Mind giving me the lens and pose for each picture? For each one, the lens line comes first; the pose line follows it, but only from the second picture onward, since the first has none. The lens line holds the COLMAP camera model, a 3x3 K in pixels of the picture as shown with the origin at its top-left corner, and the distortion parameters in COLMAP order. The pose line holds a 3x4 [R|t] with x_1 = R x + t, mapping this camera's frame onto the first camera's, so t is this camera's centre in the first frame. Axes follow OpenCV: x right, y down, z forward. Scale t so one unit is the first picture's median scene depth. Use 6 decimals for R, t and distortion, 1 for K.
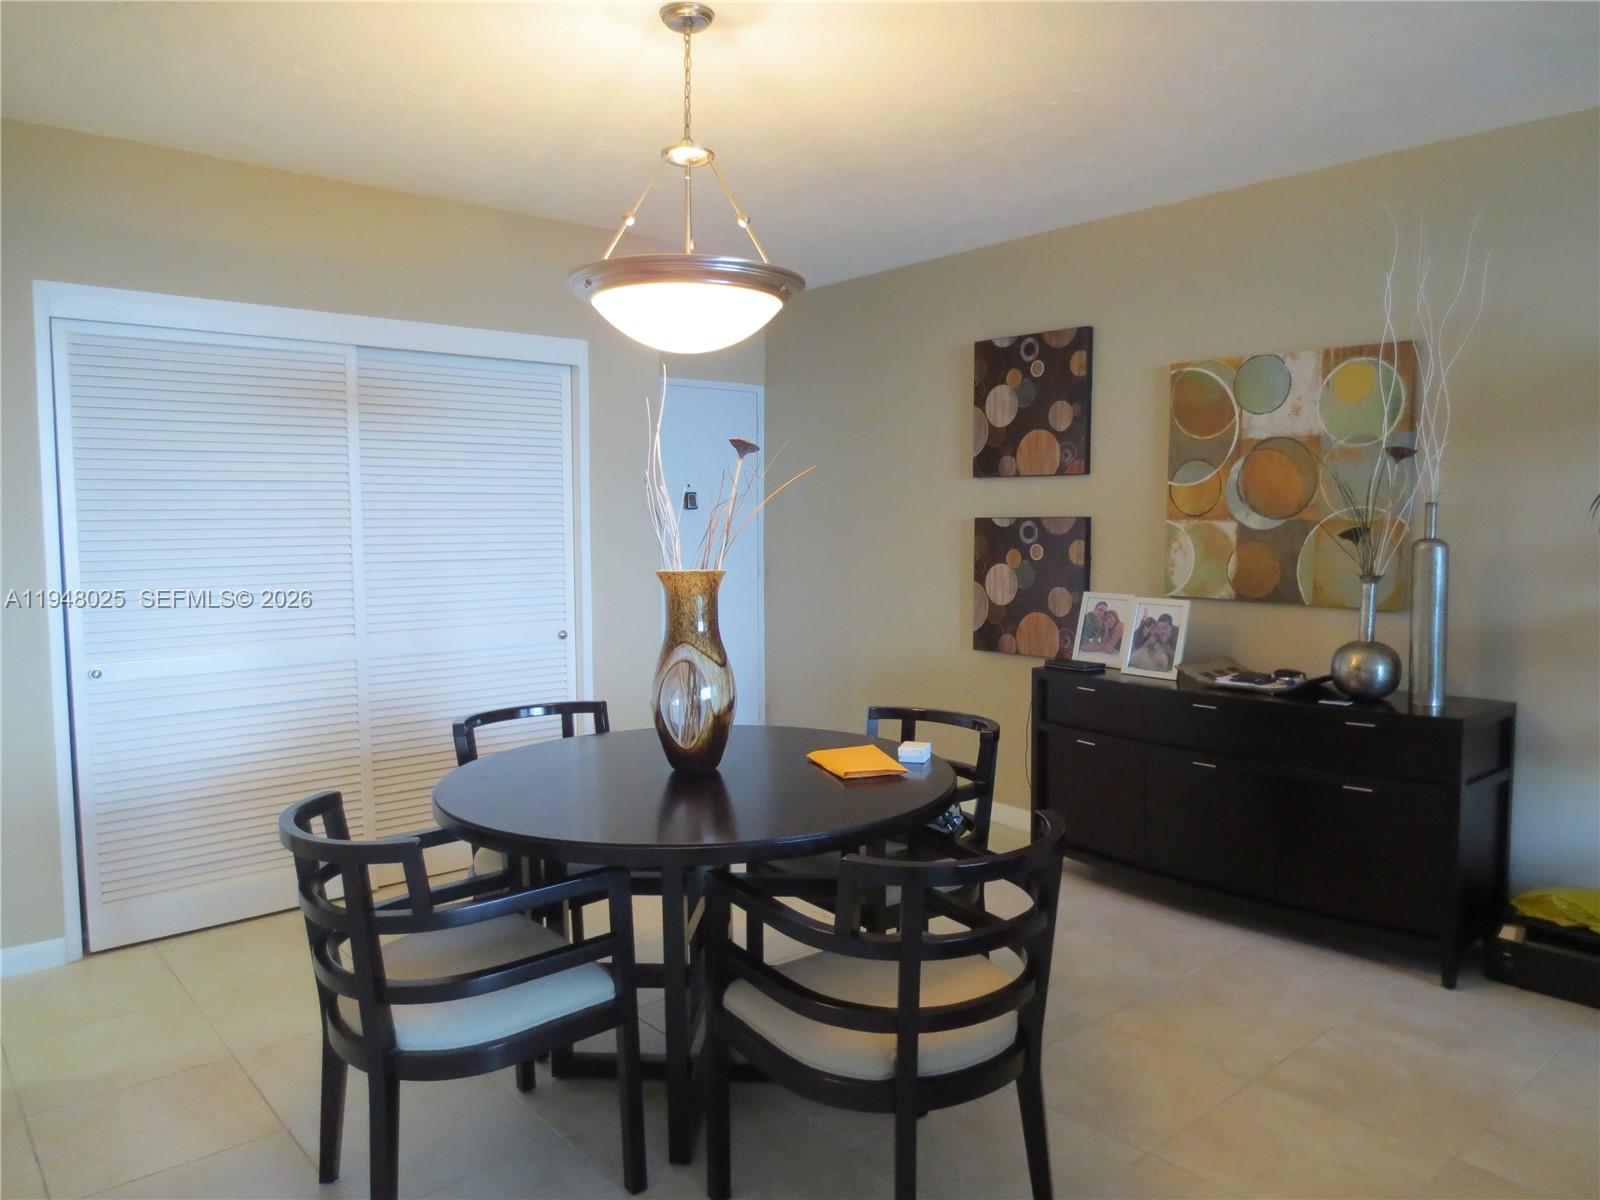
lens RADIAL K [[1121.7, 0, 795.0], [0, 1121.7, 599.6], [0, 0, 1]] dist [-0.062520, 0.044463]
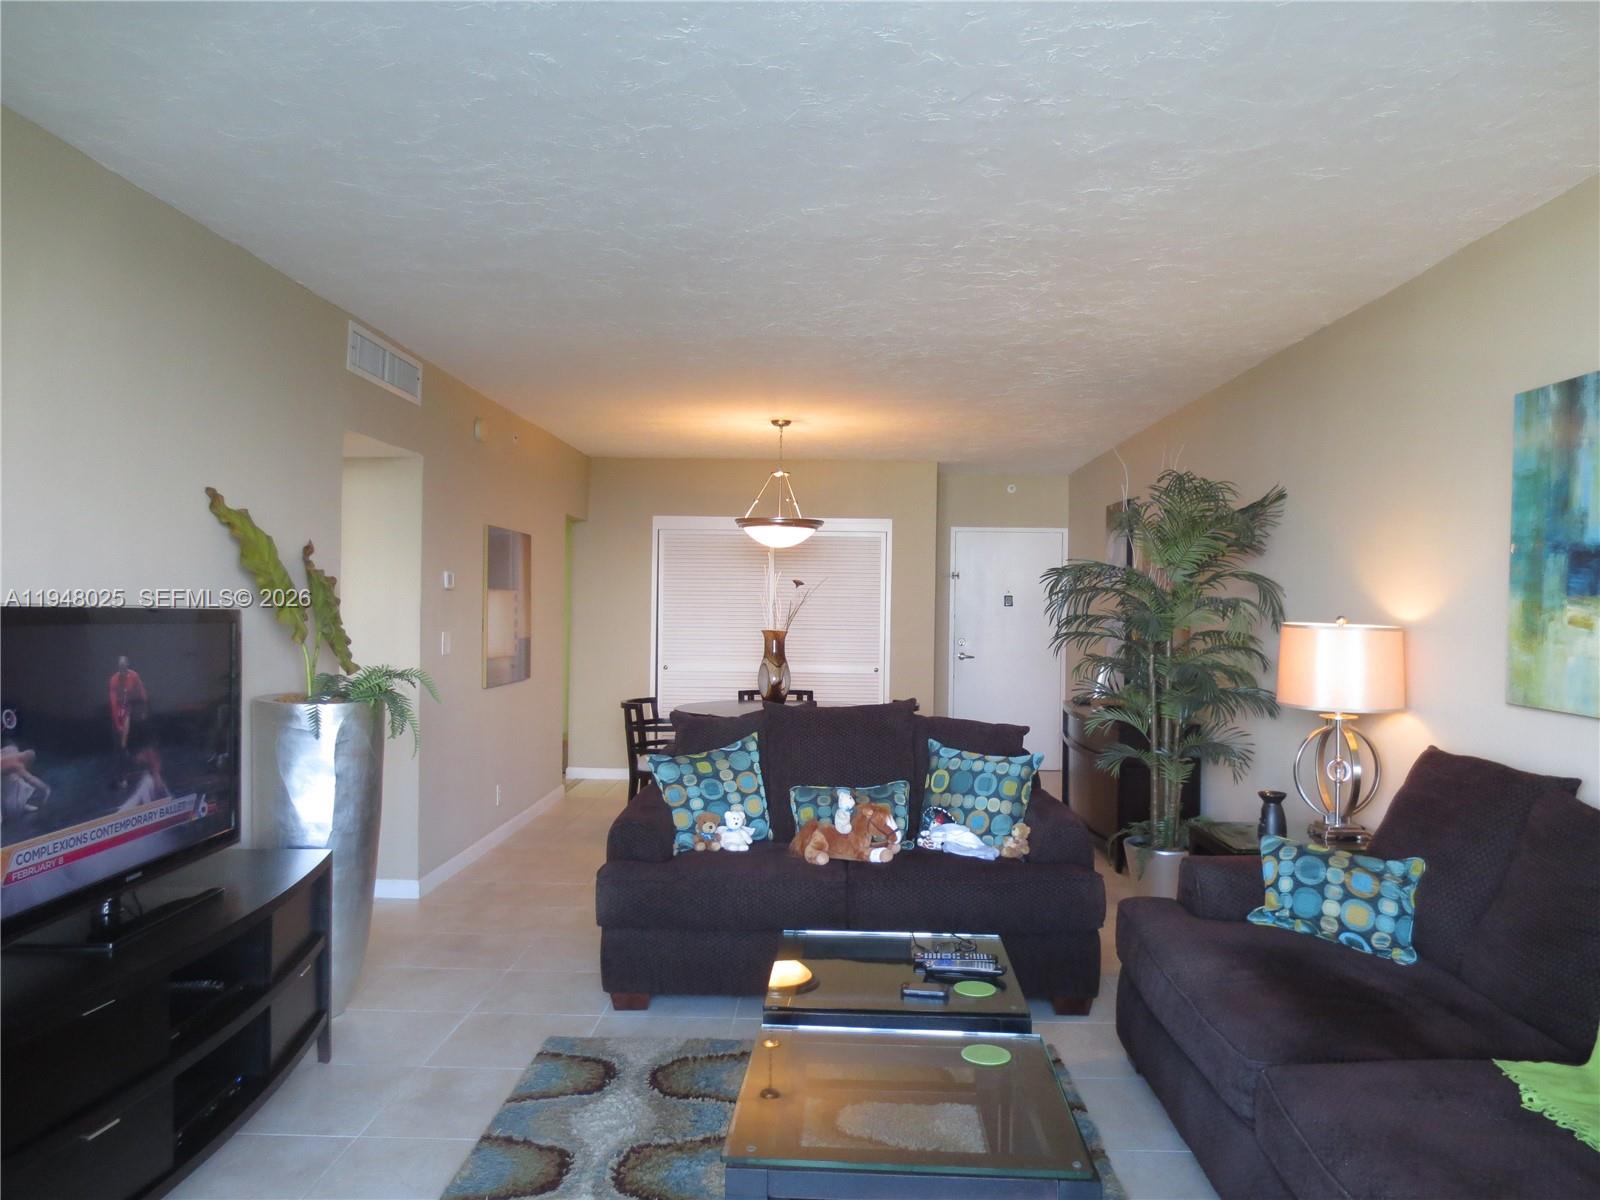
lens RADIAL K [[1142.3, 0, 787.9], [0, 1142.3, 596.7], [0, 0, 1]] dist [-0.022629, 0.007819]
pose [[0.739924, 0.009969, -0.672617, 1.116099], [-0.066183, 0.996118, -0.058042, 0.033640], [0.669427, 0.087462, 0.737711, -0.633441]]
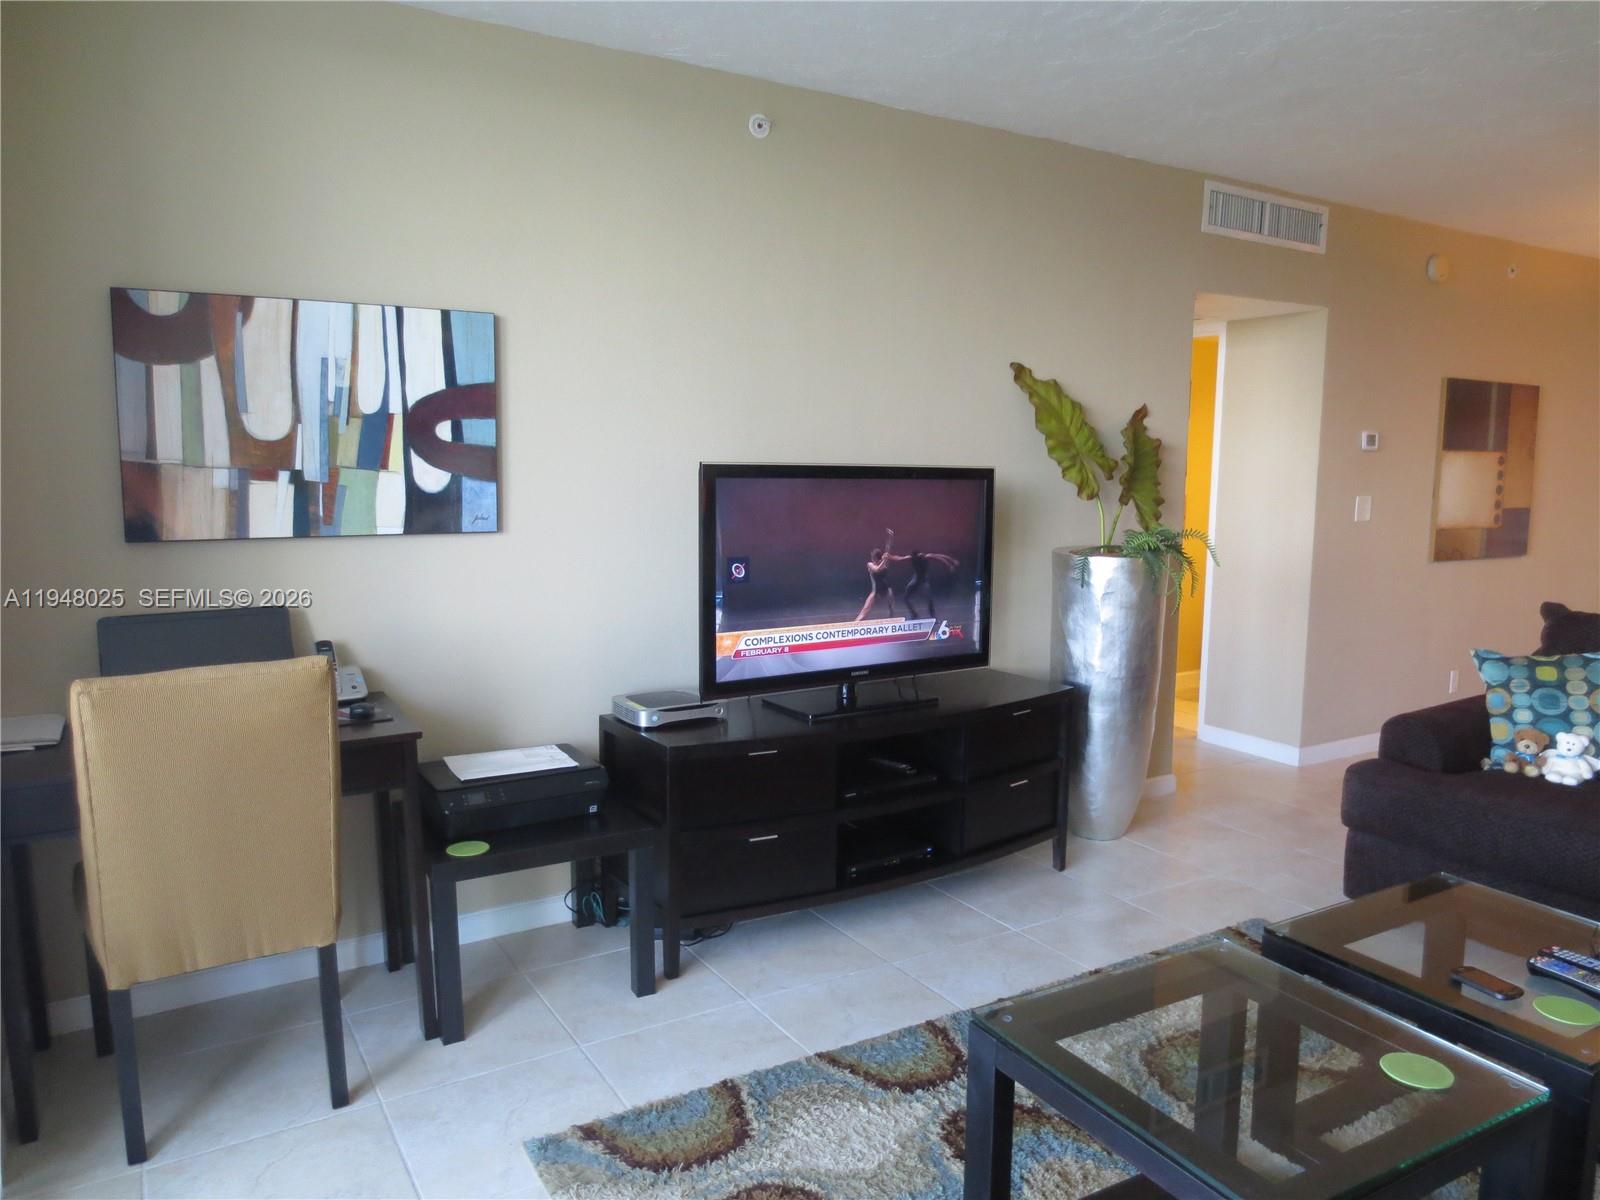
lens RADIAL K [[1115.4, 0, 802.2], [0, 1115.4, 598.7], [0, 0, 1]] dist [-0.049779, 0.036794]
pose [[-0.160885, 0.128971, -0.978510, 1.222976], [-0.081407, 0.986313, 0.143384, 0.008622], [0.983610, 0.102726, -0.148183, -0.301085]]
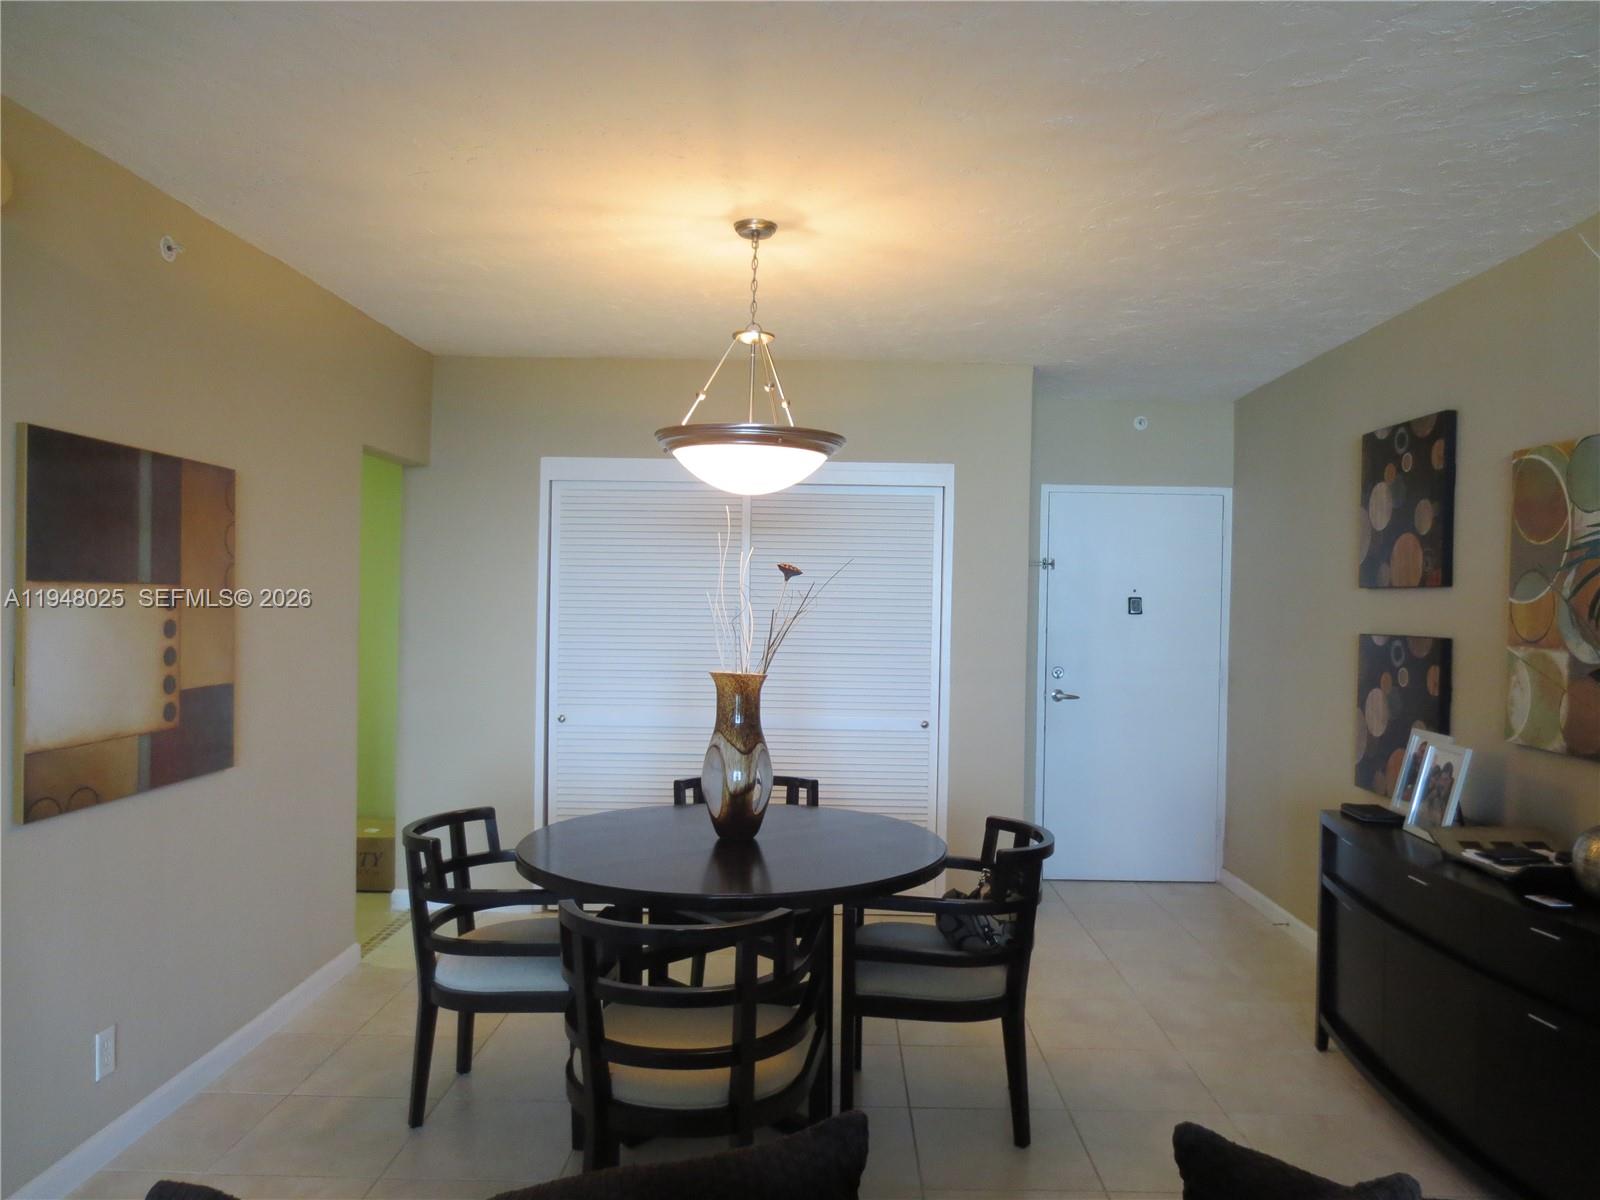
lens RADIAL K [[1115.4, 0, 802.2], [0, 1115.4, 598.7], [0, 0, 1]] dist [-0.049779, 0.036794]
pose [[0.750725, 0.016572, -0.660407, 0.480093], [-0.069536, 0.996114, -0.054049, -0.028229], [0.656945, 0.086498, 0.748960, 0.080948]]
